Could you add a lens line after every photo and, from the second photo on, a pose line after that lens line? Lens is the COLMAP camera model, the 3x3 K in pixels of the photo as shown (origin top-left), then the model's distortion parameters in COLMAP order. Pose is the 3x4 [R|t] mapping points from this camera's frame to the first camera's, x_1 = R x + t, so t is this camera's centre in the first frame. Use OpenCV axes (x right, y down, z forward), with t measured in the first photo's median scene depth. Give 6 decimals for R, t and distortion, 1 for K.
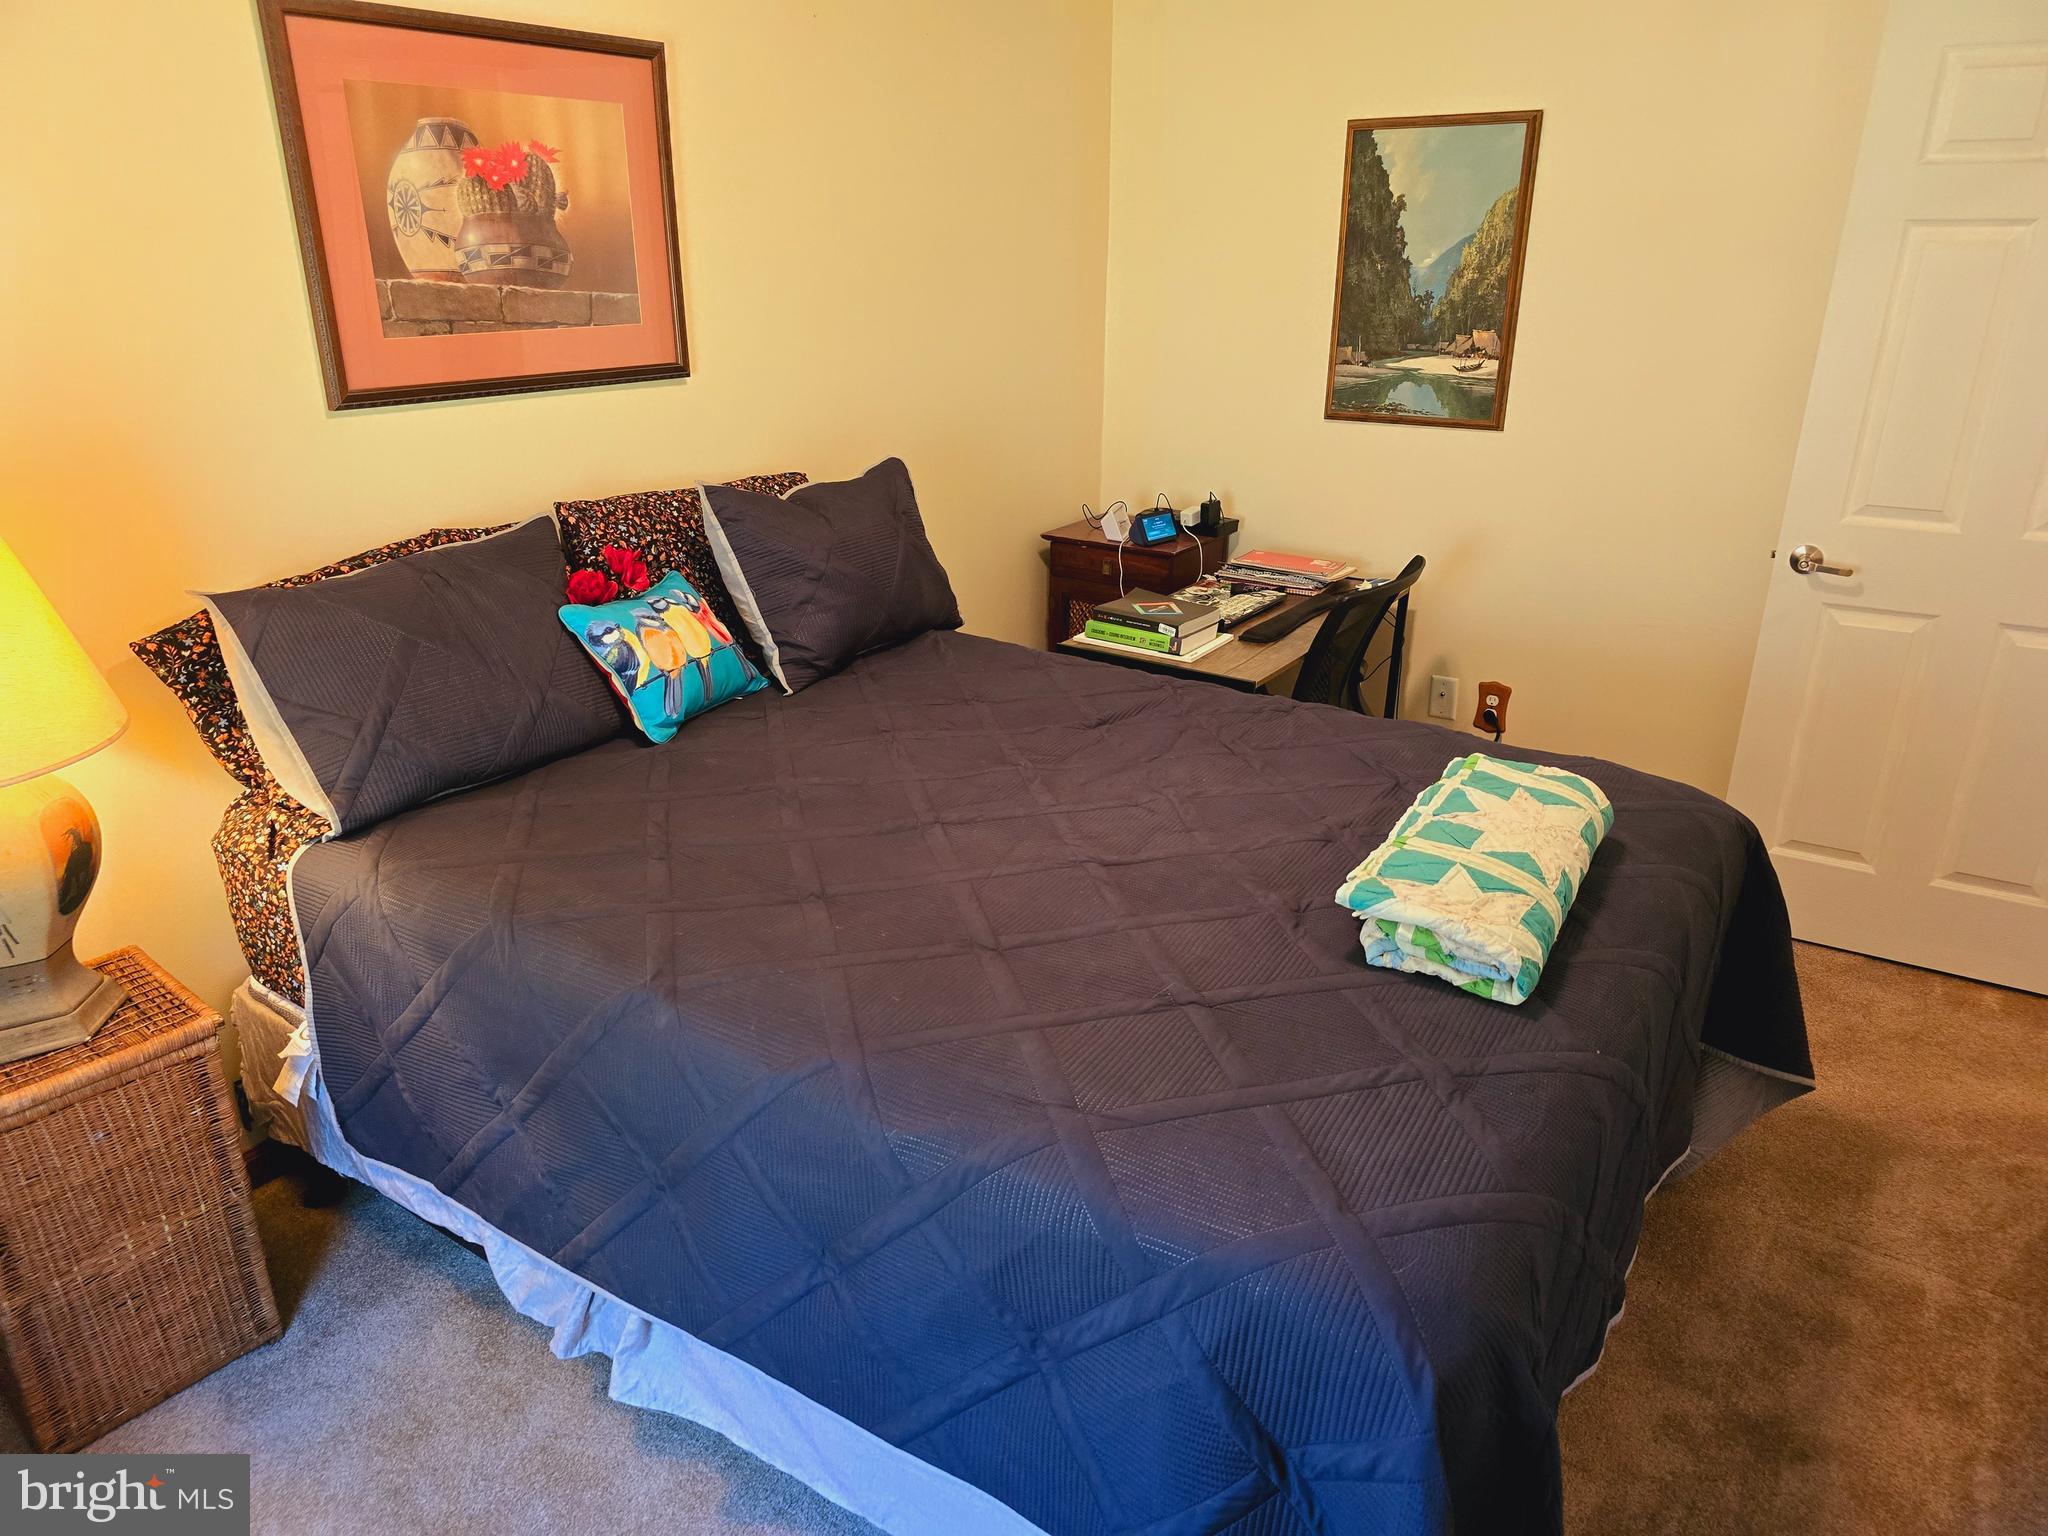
lens RADIAL K [[1379.7, 0, 1006.3], [0, 1379.7, 760.8], [0, 0, 1]] dist [0.062681, -0.060926]
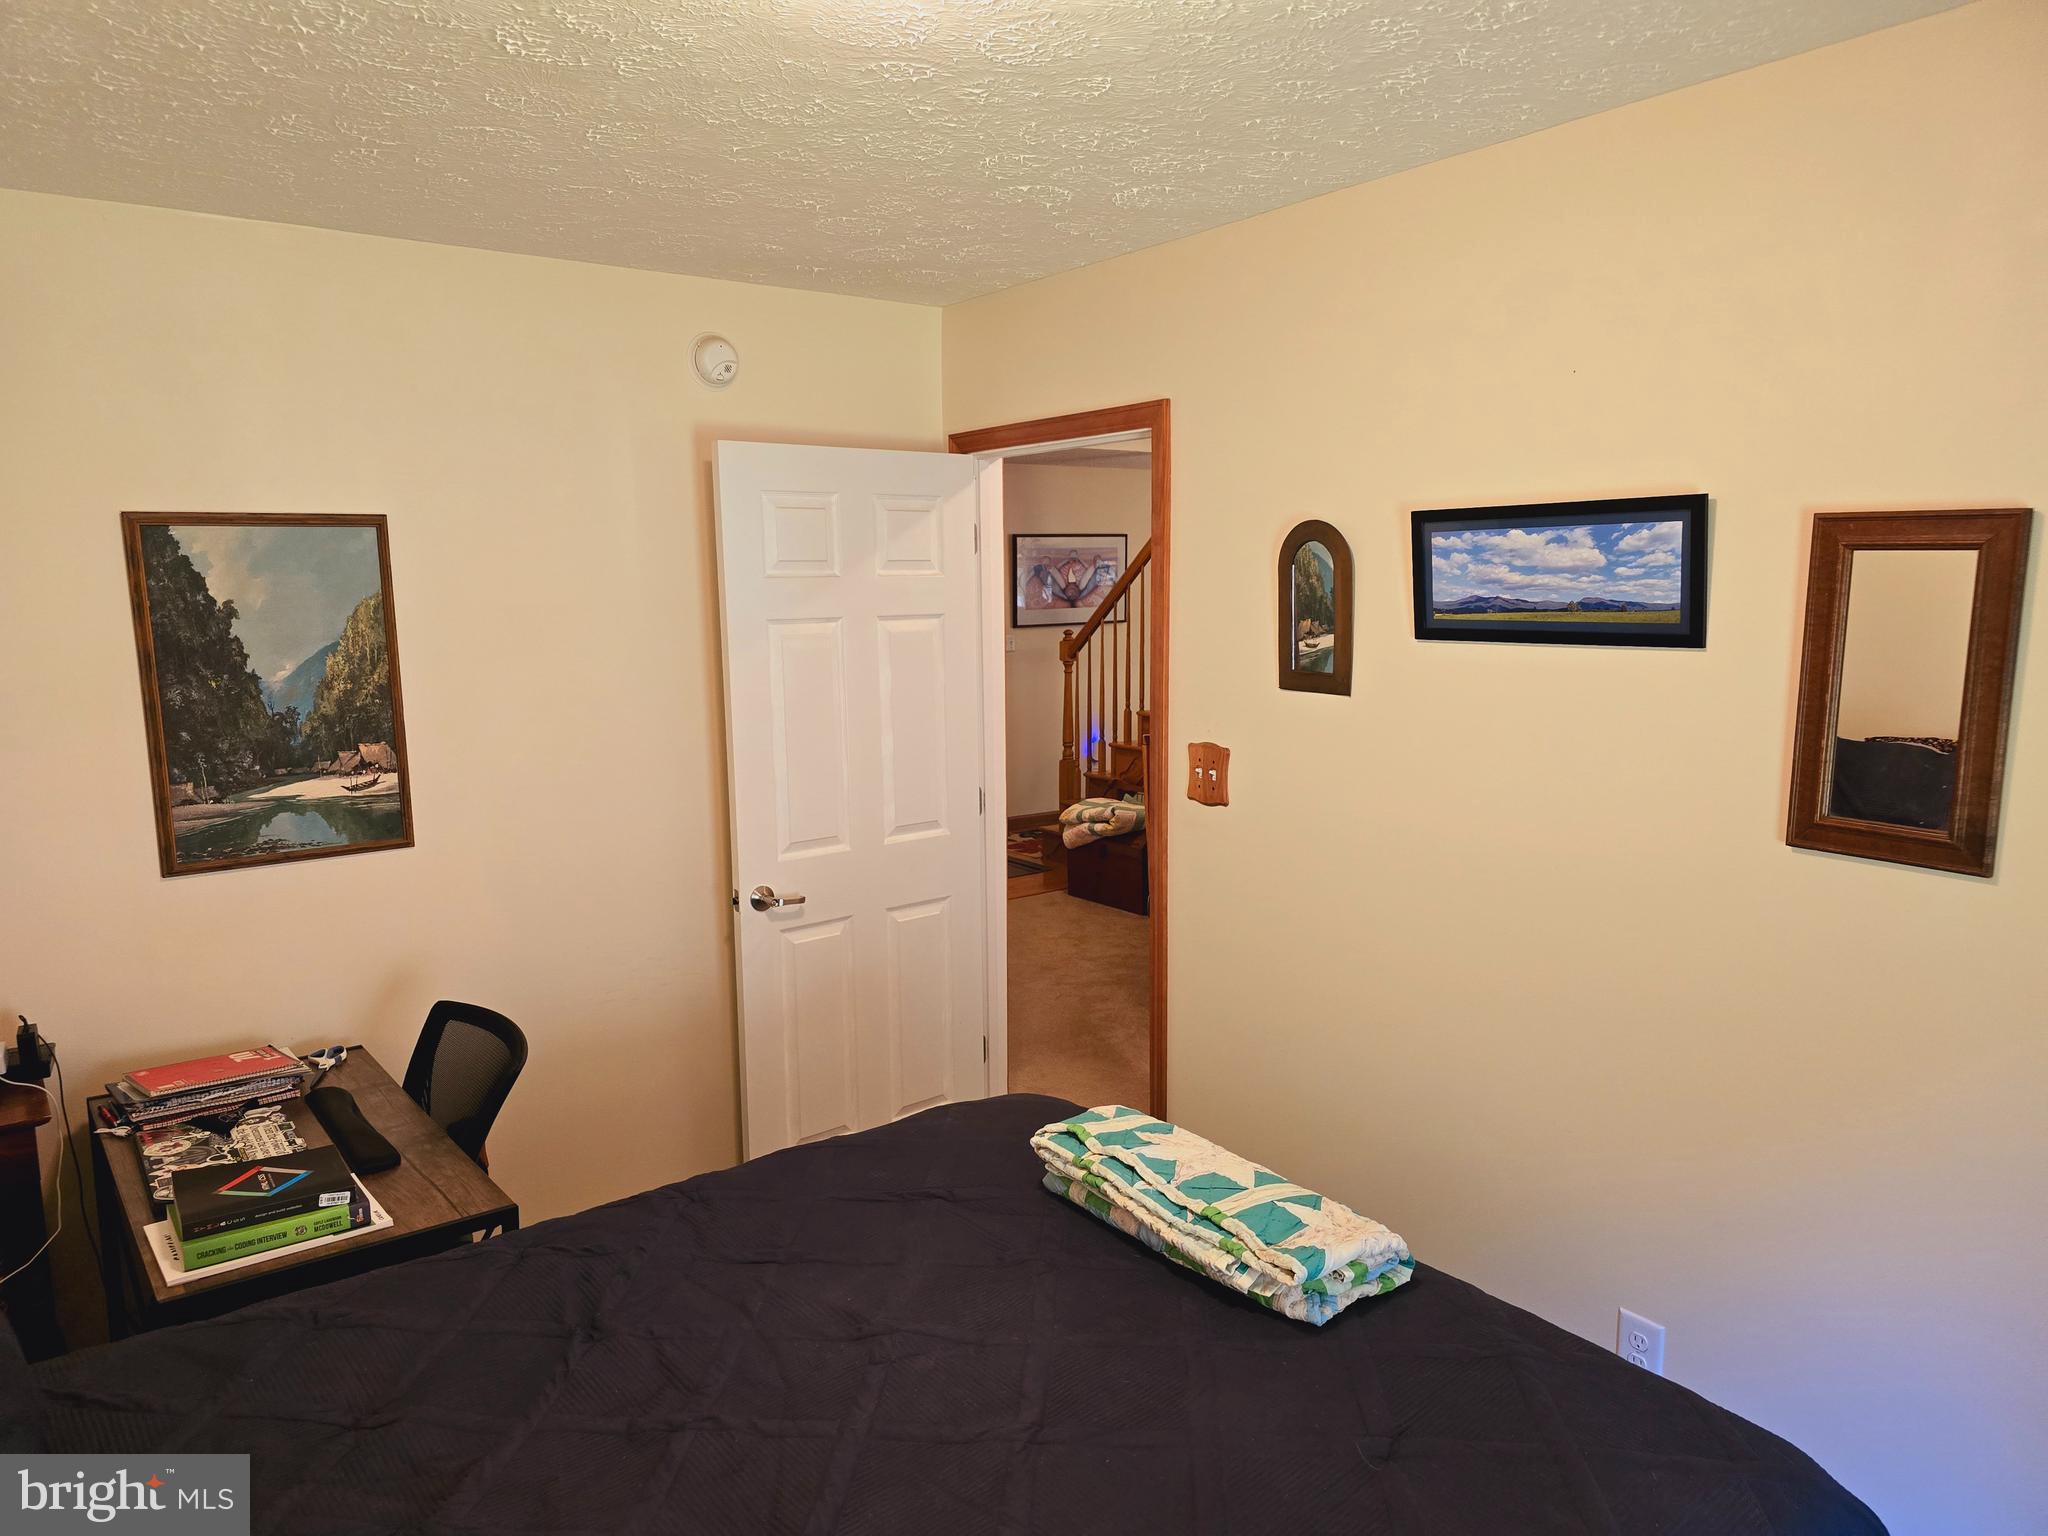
lens RADIAL K [[1379.7, 0, 1006.5], [0, 1379.7, 777.2], [0, 0, 1]] dist [0.062681, -0.060926]
pose [[0.311194, -0.144338, 0.939322, -0.358526], [0.350955, 0.935987, 0.027555, -0.171021], [-0.883170, 0.321085, 0.341929, 0.350086]]
